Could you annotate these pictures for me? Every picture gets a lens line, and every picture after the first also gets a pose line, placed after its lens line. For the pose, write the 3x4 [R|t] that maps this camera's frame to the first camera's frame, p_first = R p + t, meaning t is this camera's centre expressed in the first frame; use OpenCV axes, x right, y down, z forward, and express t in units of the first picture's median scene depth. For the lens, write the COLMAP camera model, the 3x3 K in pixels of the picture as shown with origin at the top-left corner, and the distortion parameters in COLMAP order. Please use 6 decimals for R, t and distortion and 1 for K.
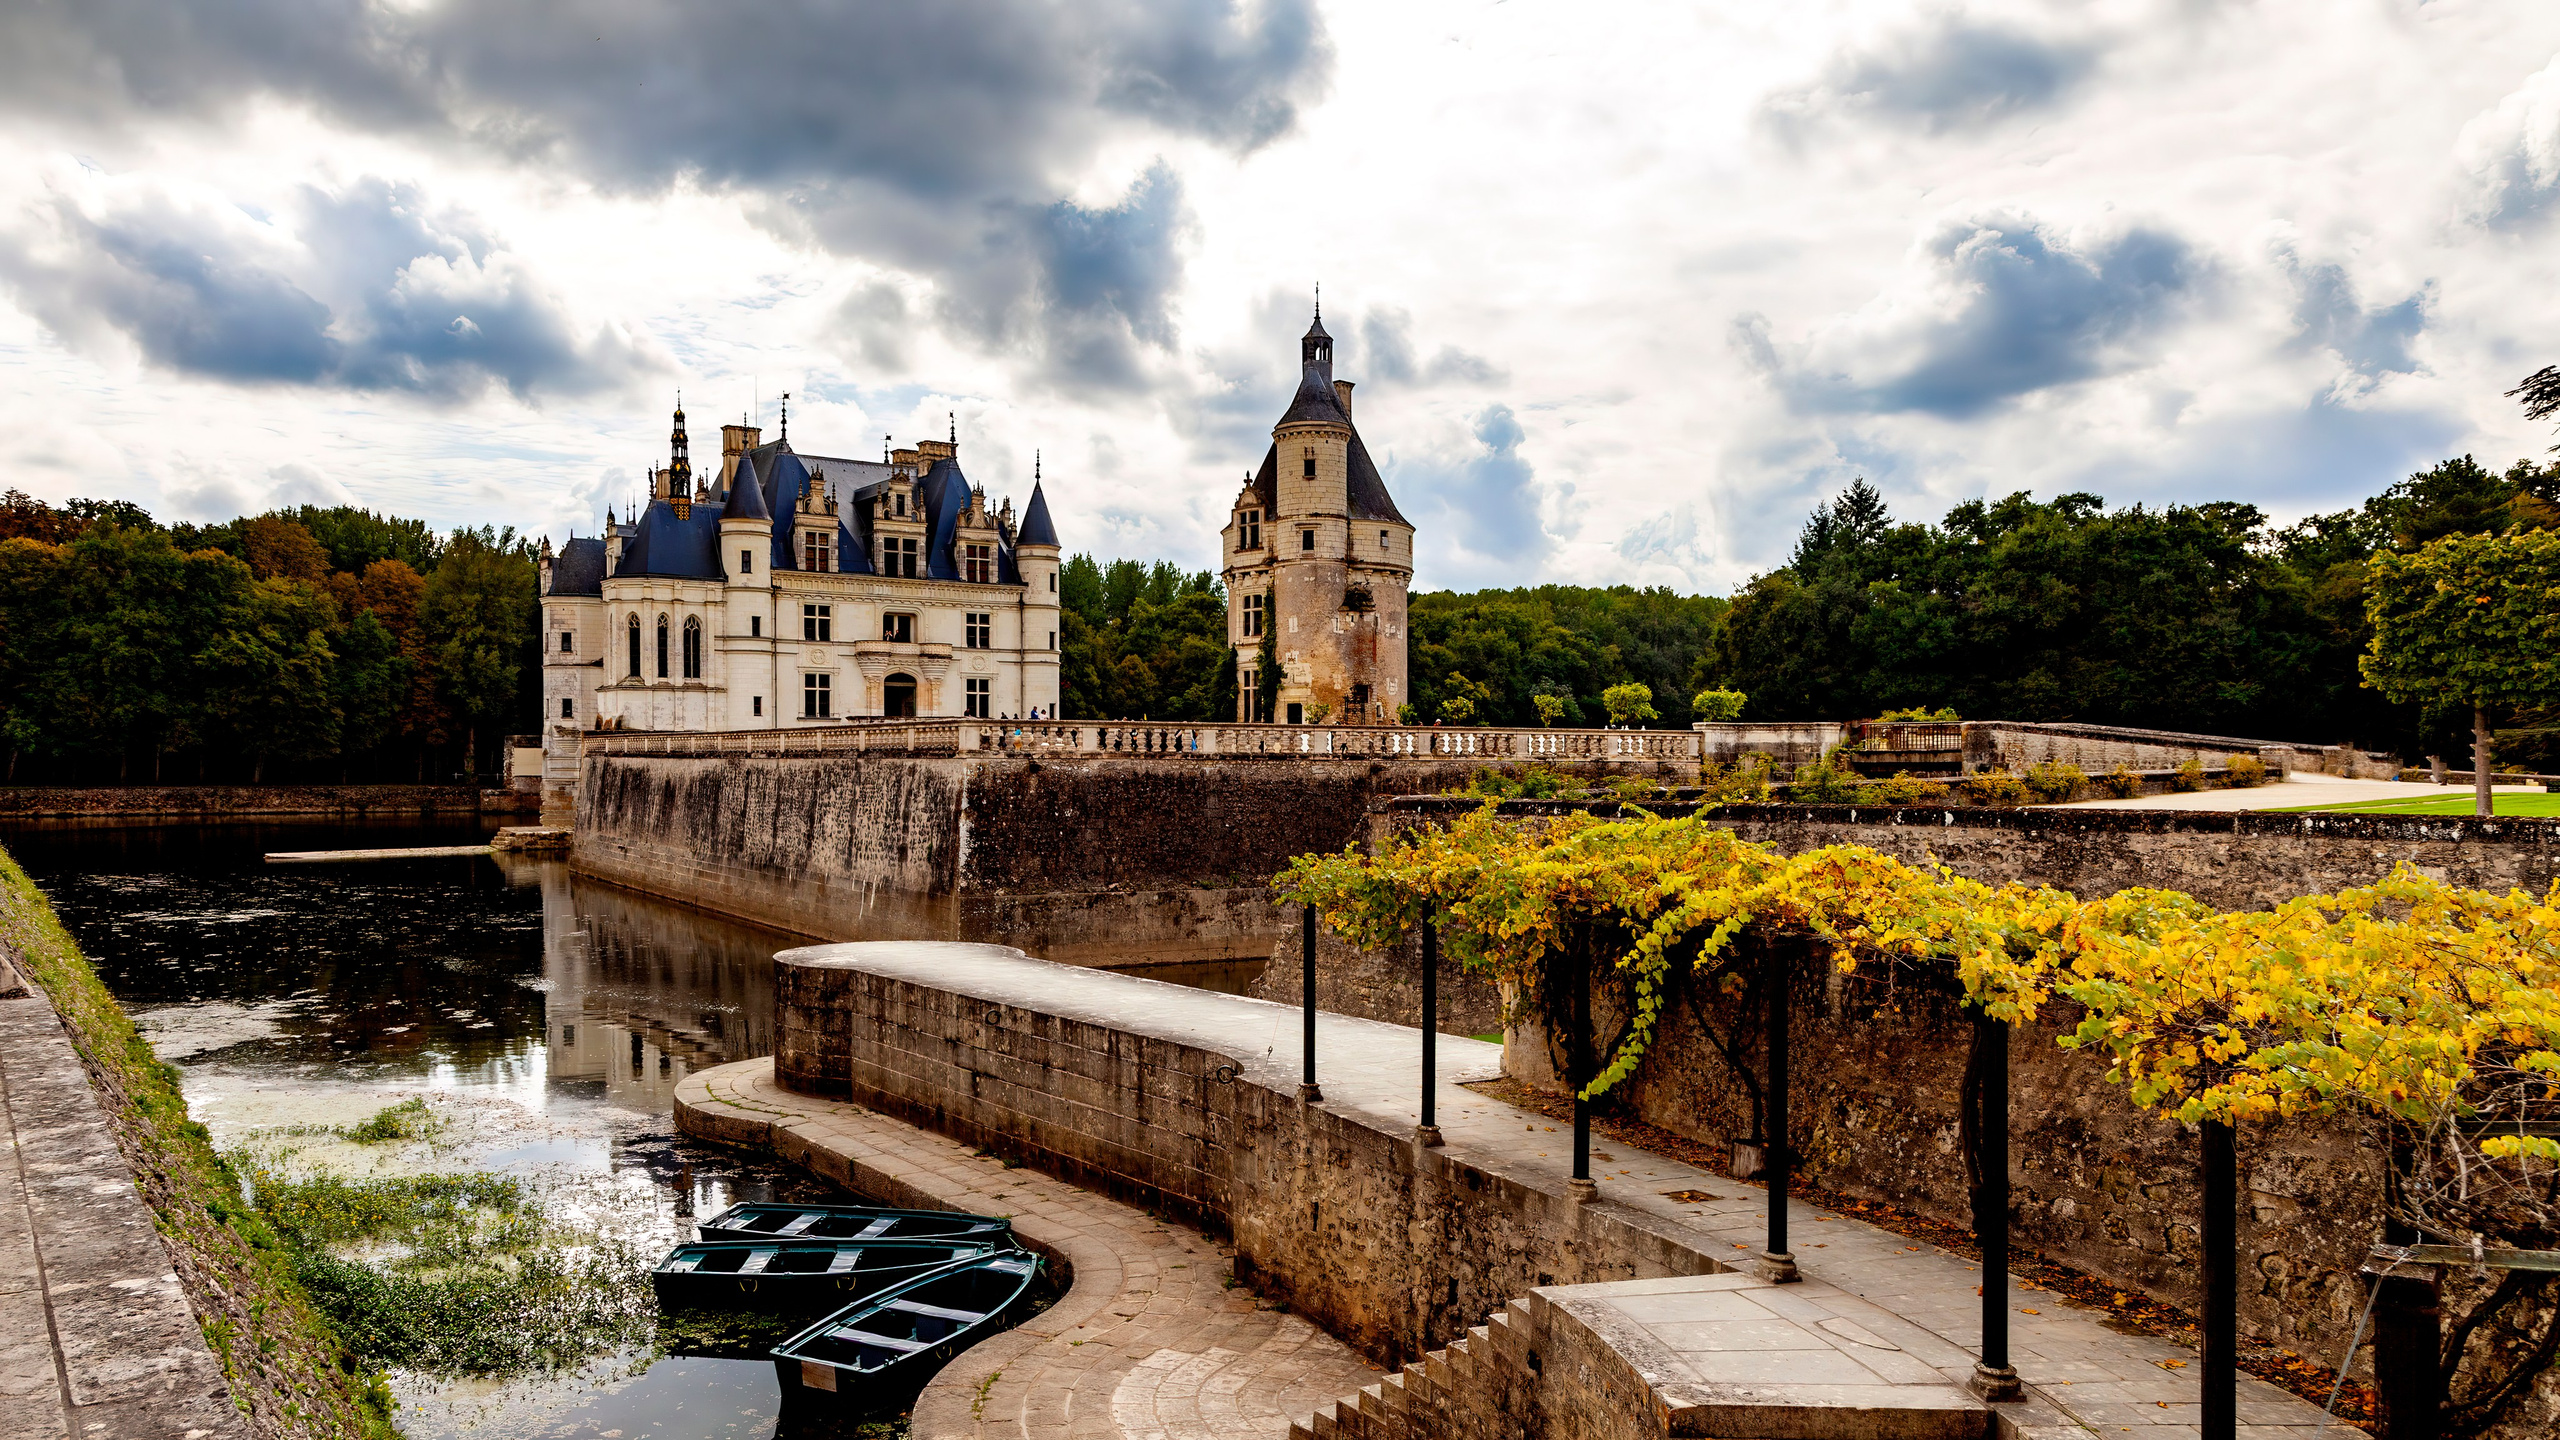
lens RADIAL K [[1913.6, 0, 1128.6], [0, 1913.6, 816.0], [0, 0, 1]] dist [0.006242, 0.010498]
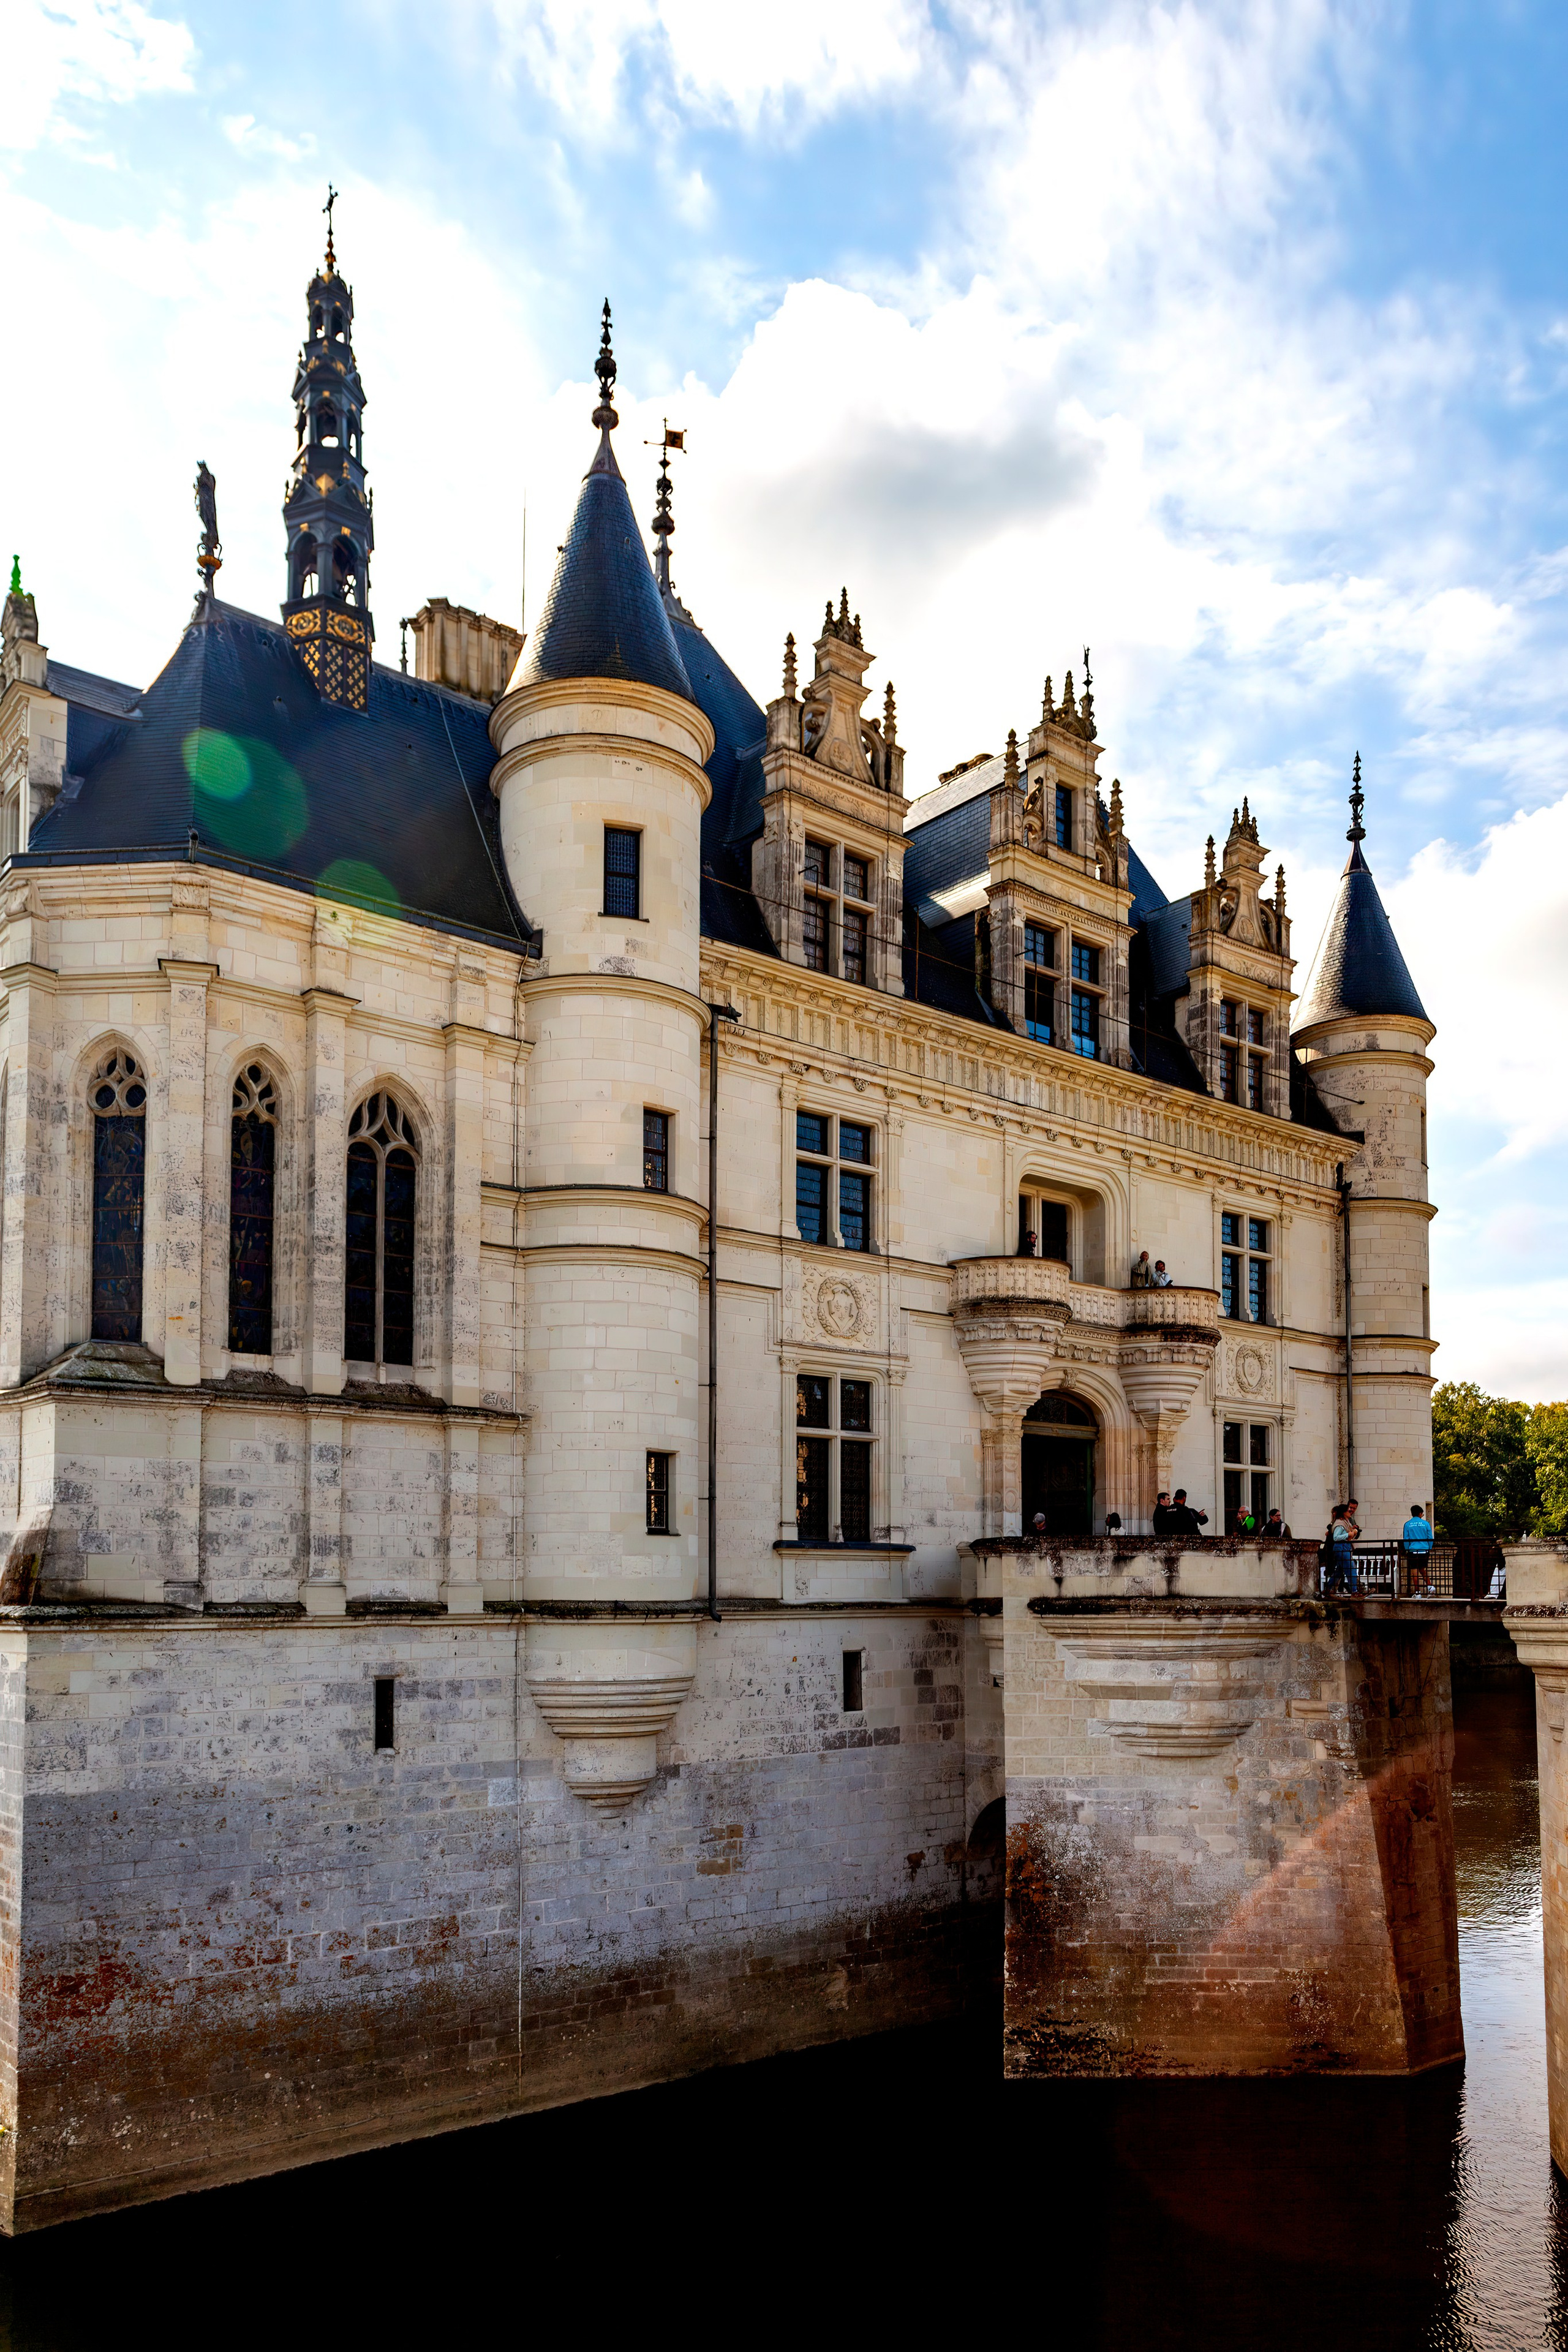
lens RADIAL K [[1746.7, 0, 751.5], [0, 1746.7, 1490.4], [0, 0, 1]] dist [0.000698, 0.012977]
pose [[0.993112, 0.005966, 0.117015, -0.202069], [0.004287, 0.996184, -0.087178, -0.038126], [-0.117088, 0.087079, 0.989297, 0.769833]]
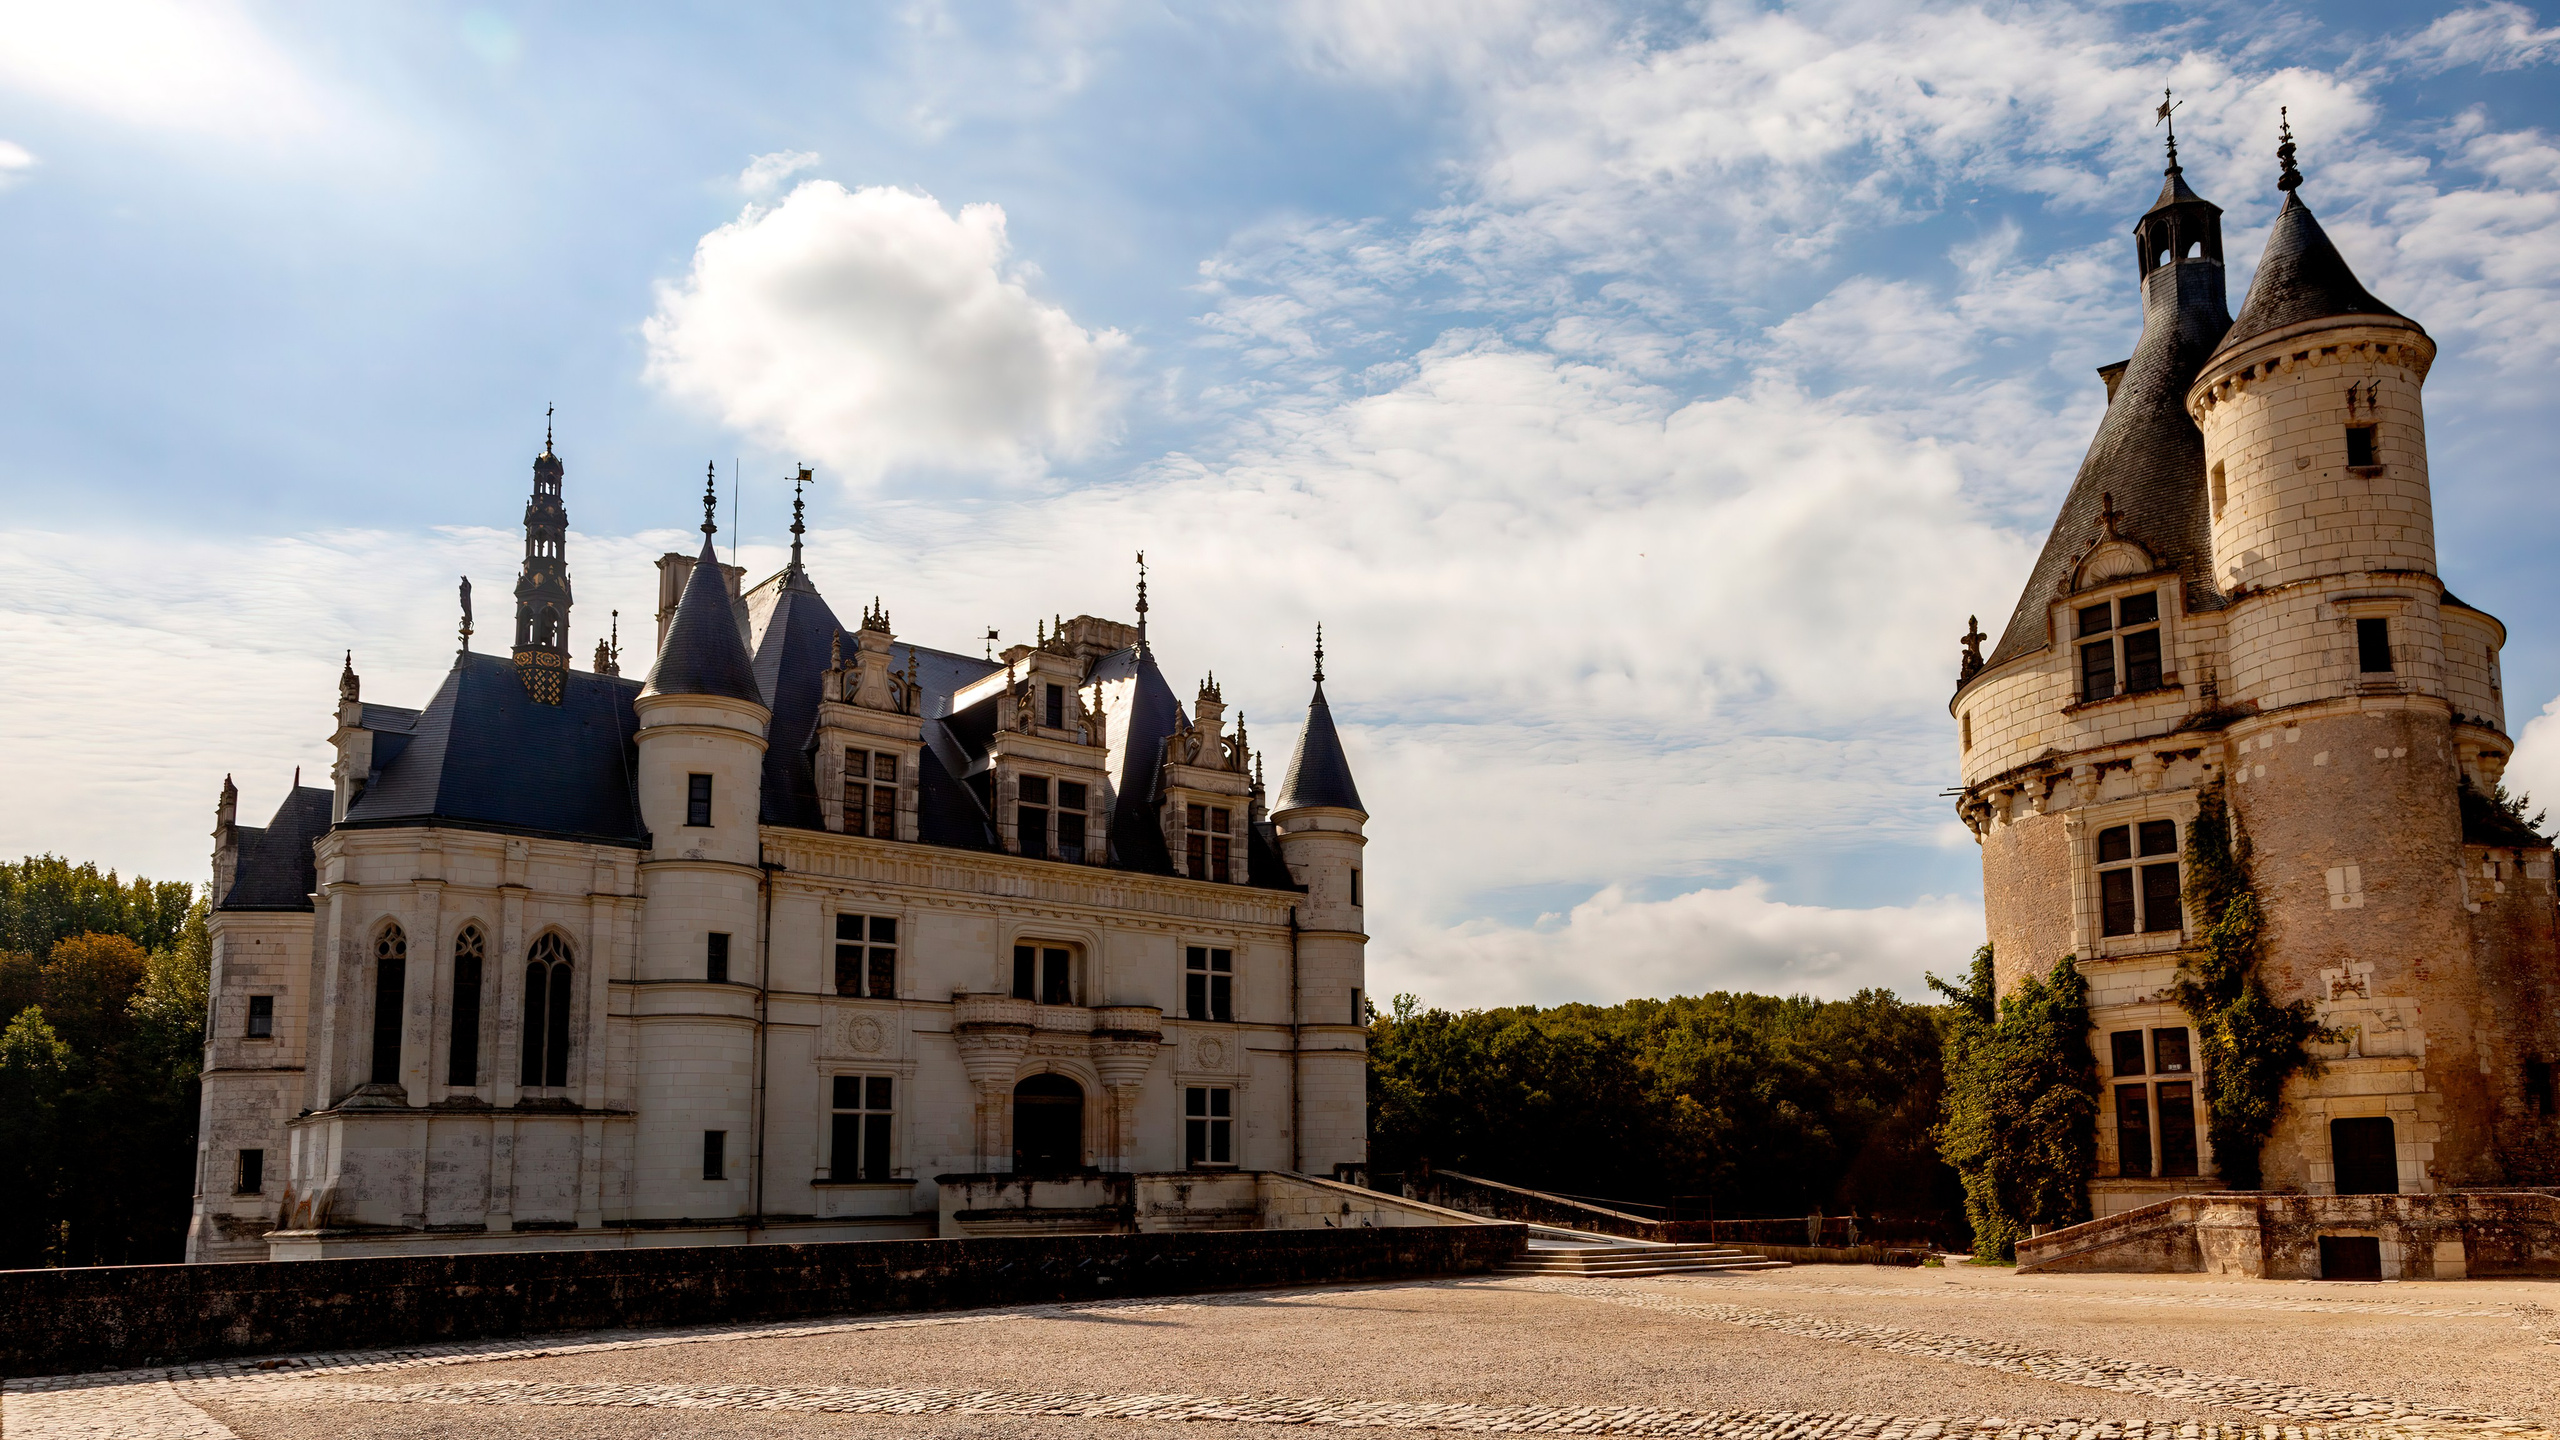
lens RADIAL K [[1887.6, 0, 1328.5], [0, 1887.6, 907.0], [0, 0, 1]] dist [0.028387, -0.018006]
pose [[0.991822, -0.000483, 0.127627, -0.114348], [0.024076, 0.982747, -0.183381, -0.031749], [-0.125337, 0.184954, 0.974722, 0.574225]]
